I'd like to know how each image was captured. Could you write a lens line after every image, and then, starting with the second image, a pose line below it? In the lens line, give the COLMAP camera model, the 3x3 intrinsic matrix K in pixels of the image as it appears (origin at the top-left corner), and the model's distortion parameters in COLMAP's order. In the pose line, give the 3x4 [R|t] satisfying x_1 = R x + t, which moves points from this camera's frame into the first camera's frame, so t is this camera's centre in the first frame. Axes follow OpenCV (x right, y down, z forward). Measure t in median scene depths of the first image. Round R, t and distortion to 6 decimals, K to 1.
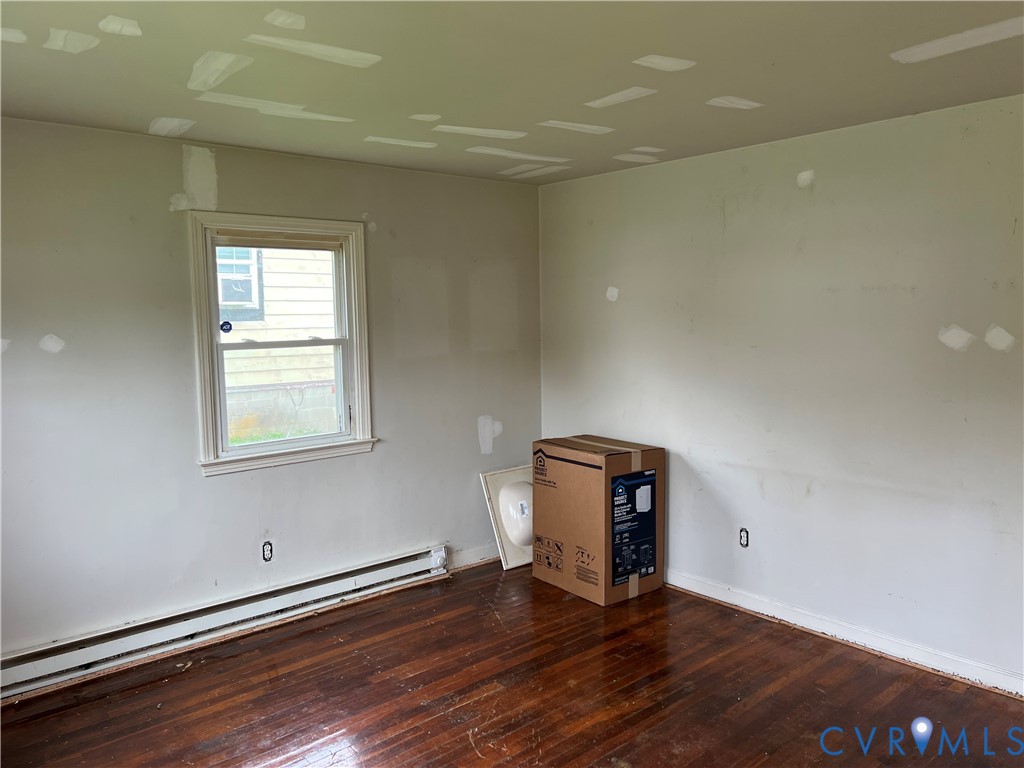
lens RADIAL K [[769.2, 0, 512.0], [0, 769.2, 384.0], [0, 0, 1]] dist [0.079587, -0.095455]
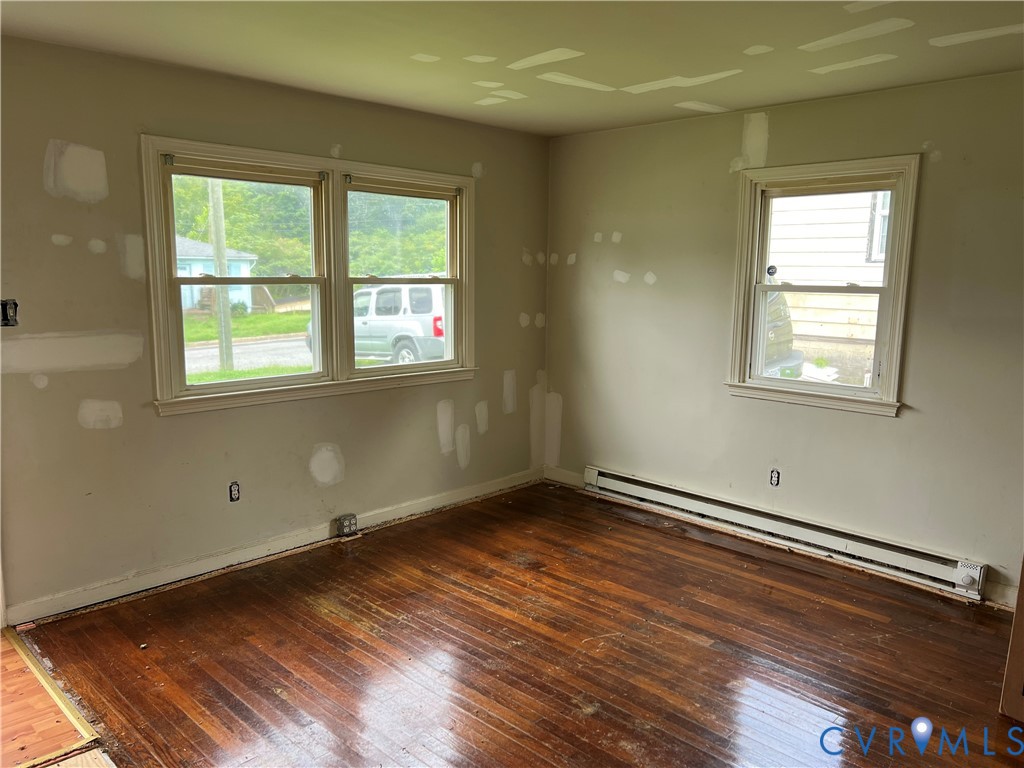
lens RADIAL K [[769.2, 0, 512.0], [0, 769.2, 384.0], [0, 0, 1]] dist [0.079587, -0.095455]
pose [[0.078428, 0.168010, -0.982661, 0.744074], [-0.106041, 0.981511, 0.159350, -0.051794], [0.991264, 0.091705, 0.094793, 0.542115]]
